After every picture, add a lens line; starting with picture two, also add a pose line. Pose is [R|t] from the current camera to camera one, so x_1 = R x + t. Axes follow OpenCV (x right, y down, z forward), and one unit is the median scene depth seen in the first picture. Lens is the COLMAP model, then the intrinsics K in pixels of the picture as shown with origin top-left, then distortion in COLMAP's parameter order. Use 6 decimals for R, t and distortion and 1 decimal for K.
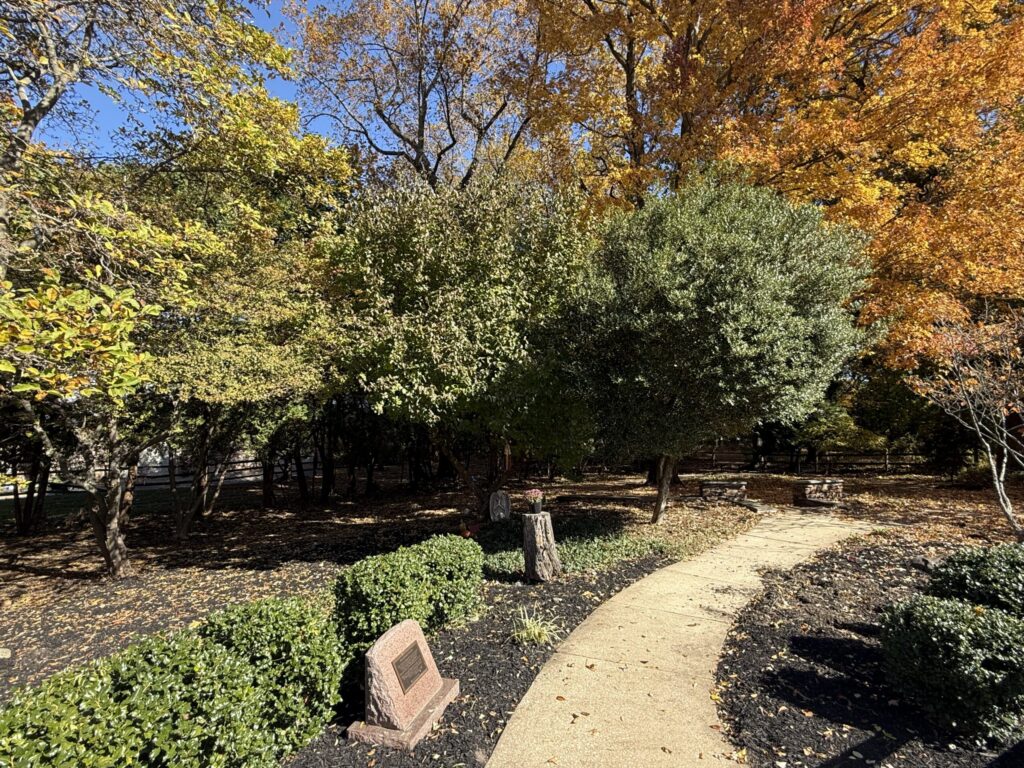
lens RADIAL K [[507.6, 0, 511.9], [0, 507.6, 384.4], [0, 0, 1]] dist [-0.000008, -0.000003]
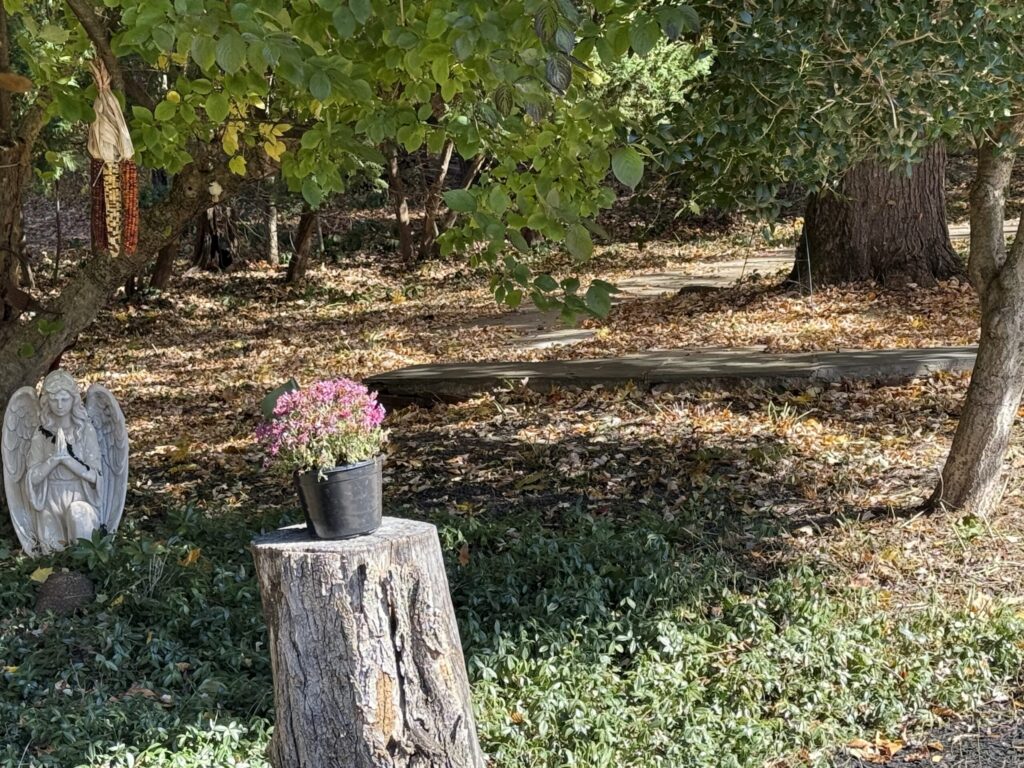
lens RADIAL K [[2354.3, 0, 512.1], [0, 2354.3, 384.0], [0, 0, 1]] dist [0.008891, 0.000000]
pose [[0.980791, -0.056571, 0.186676, -0.027228], [0.011729, 0.972394, 0.233051, 0.036526], [-0.194706, -0.226384, 0.954379, 0.261432]]
